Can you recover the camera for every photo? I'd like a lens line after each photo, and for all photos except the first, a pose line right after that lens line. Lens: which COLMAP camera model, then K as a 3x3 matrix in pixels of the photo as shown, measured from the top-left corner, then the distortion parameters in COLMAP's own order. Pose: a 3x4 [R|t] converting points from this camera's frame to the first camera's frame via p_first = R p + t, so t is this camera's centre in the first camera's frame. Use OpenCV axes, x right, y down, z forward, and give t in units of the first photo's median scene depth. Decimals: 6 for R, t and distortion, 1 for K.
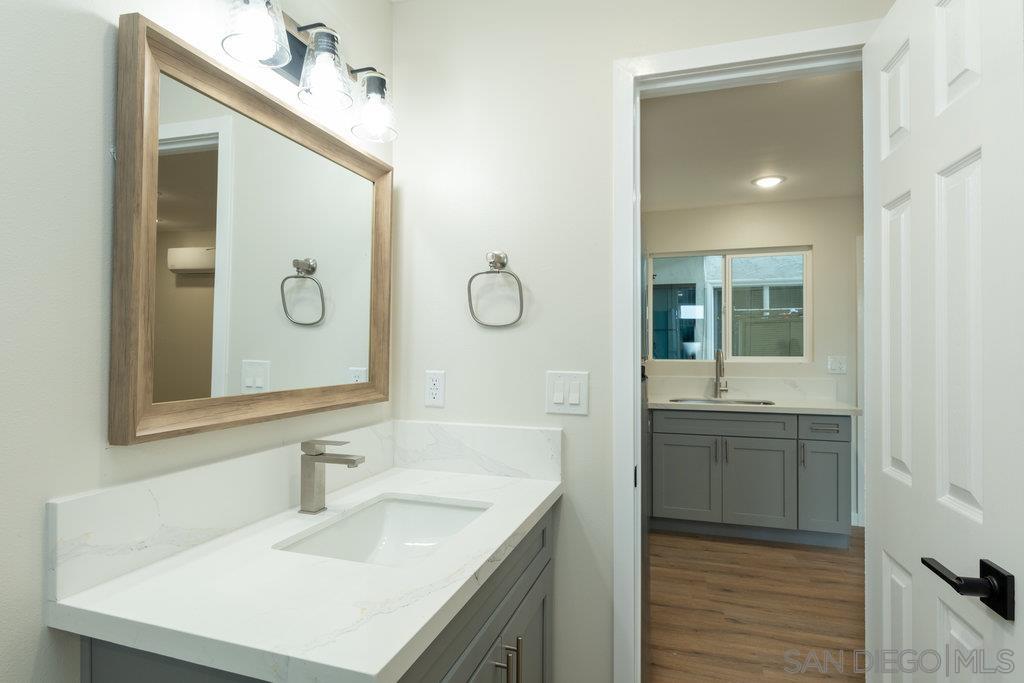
lens RADIAL K [[542.2, 0, 512.0], [0, 542.2, 341.5], [0, 0, 1]] dist [0.001317, 0.000127]
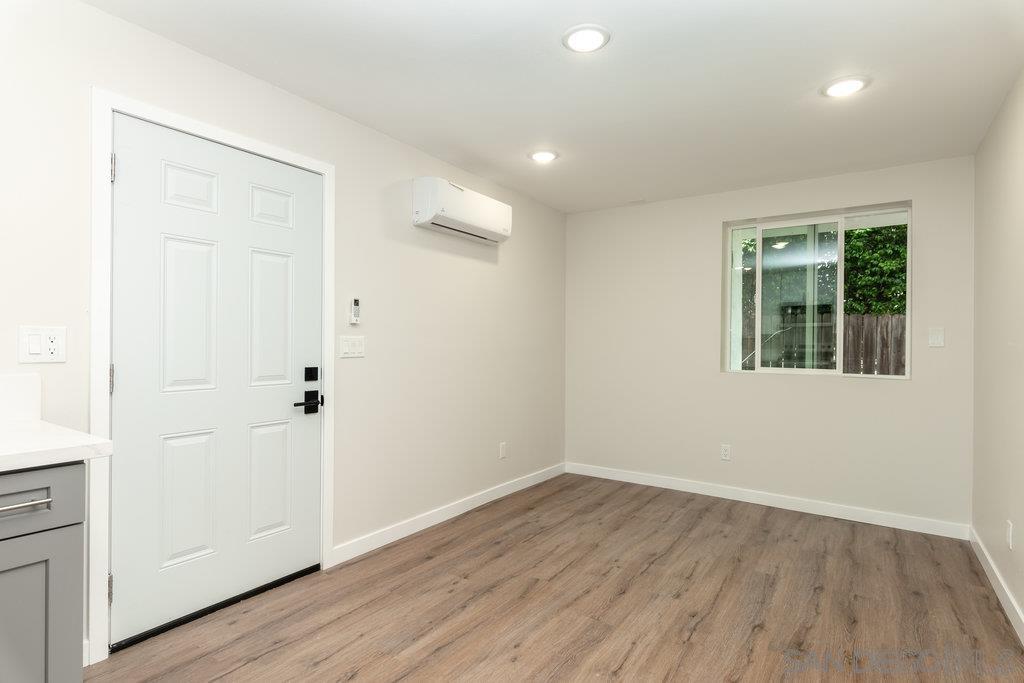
lens RADIAL K [[519.5, 0, 510.3], [0, 519.5, 342.9], [0, 0, 1]] dist [-0.001558, -0.001150]
pose [[0.283559, 0.001333, 0.958954, 0.324006], [-0.019374, 0.999803, 0.004339, 0.036539], [-0.958759, -0.019809, 0.283529, 0.556216]]
